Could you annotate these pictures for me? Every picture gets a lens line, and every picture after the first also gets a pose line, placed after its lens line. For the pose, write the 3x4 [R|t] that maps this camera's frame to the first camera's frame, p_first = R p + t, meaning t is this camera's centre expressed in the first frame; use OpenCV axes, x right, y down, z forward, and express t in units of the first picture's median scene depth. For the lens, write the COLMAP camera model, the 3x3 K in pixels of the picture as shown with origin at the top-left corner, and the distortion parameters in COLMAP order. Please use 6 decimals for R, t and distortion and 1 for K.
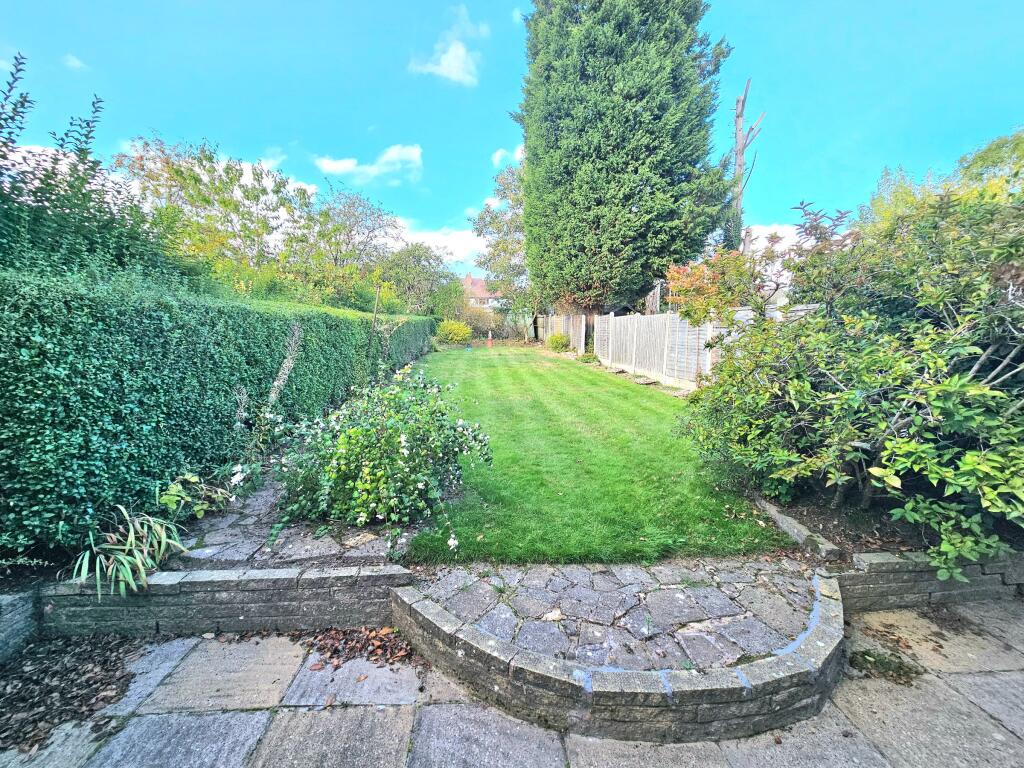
lens RADIAL K [[415.3, 0, 512.0], [0, 415.3, 384.0], [0, 0, 1]] dist [-0.017968, 0.000079]
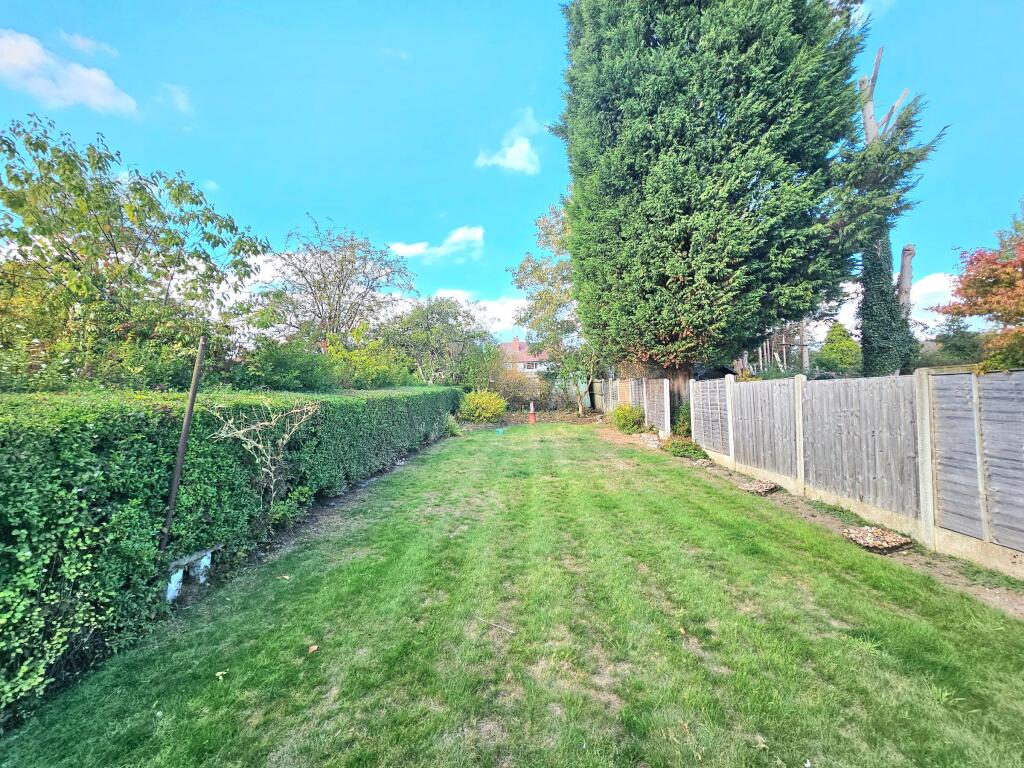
lens RADIAL K [[415.3, 0, 512.0], [0, 415.3, 384.0], [0, 0, 1]] dist [-0.017968, 0.000079]
pose [[0.991808, -0.029367, -0.124314, 0.009372], [0.010048, 0.988135, -0.153259, -0.064744], [0.127340, 0.150754, 0.980336, 0.348133]]
